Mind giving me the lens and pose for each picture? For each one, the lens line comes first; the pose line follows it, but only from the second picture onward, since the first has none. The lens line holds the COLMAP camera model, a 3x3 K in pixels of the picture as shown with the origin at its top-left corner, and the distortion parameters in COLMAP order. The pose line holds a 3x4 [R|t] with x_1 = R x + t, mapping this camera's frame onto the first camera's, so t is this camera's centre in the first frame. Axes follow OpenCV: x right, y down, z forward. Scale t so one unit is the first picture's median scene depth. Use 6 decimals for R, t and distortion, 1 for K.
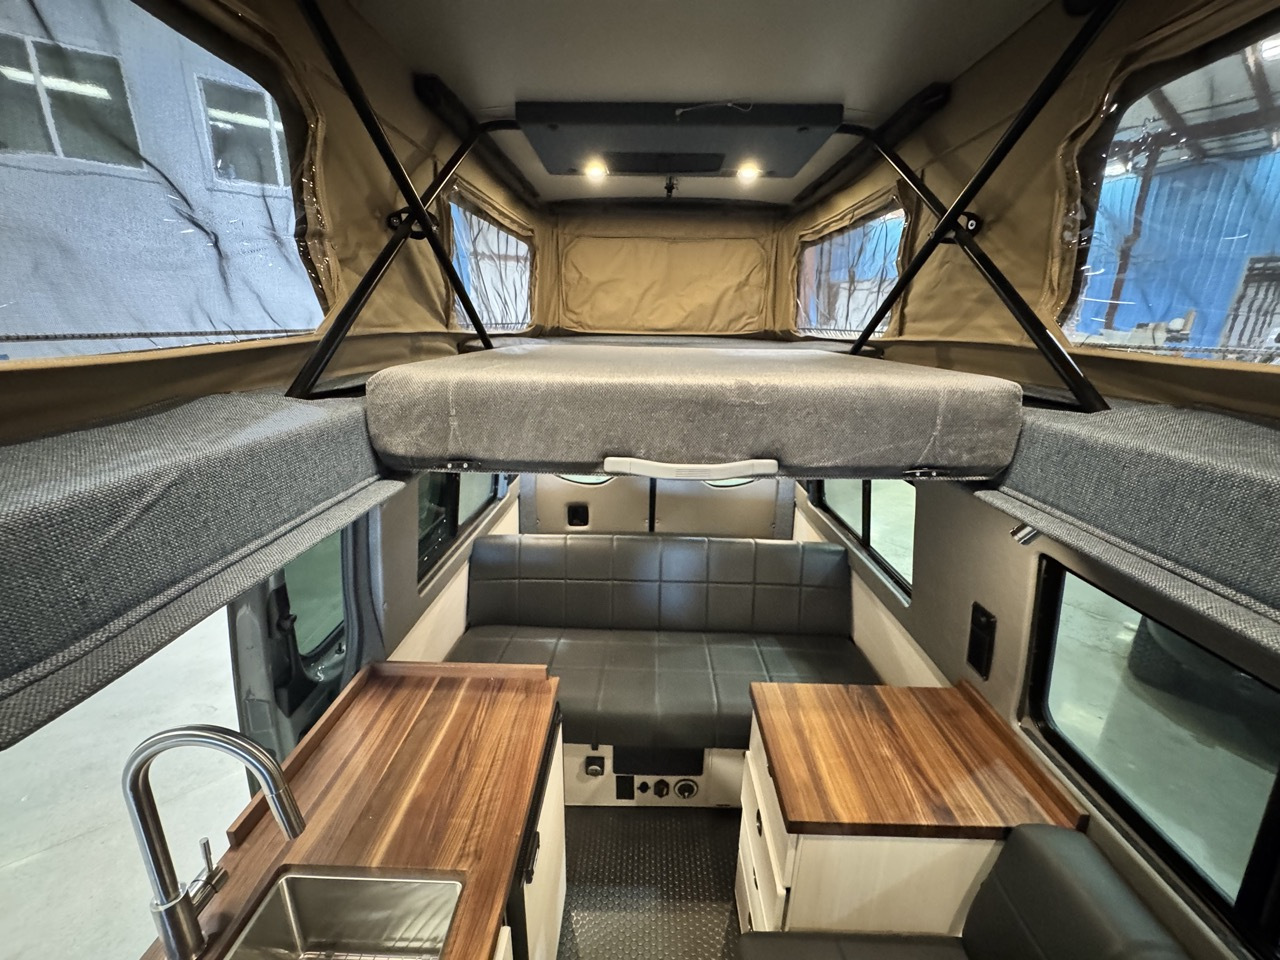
lens RADIAL K [[513.8, 0, 640.0], [0, 513.8, 480.0], [0, 0, 1]] dist [-0.000268, 0.000105]
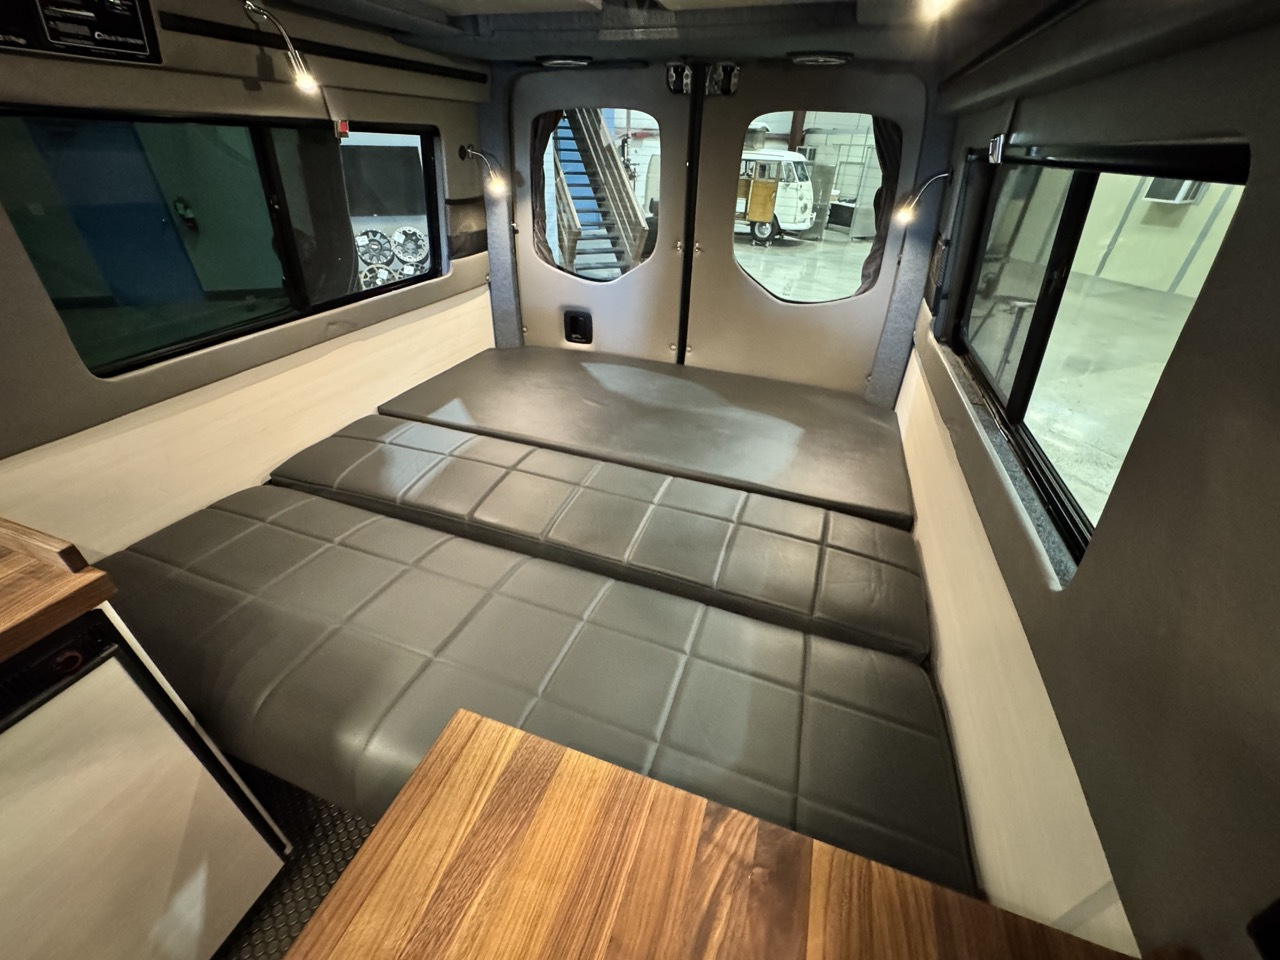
lens RADIAL K [[513.8, 0, 640.0], [0, 513.8, 480.0], [0, 0, 1]] dist [-0.000268, 0.000105]
pose [[0.953675, 0.178253, -0.242341, 0.176084], [-0.104691, 0.951847, 0.288143, 0.059445], [0.282034, -0.249425, 0.926415, 0.337005]]
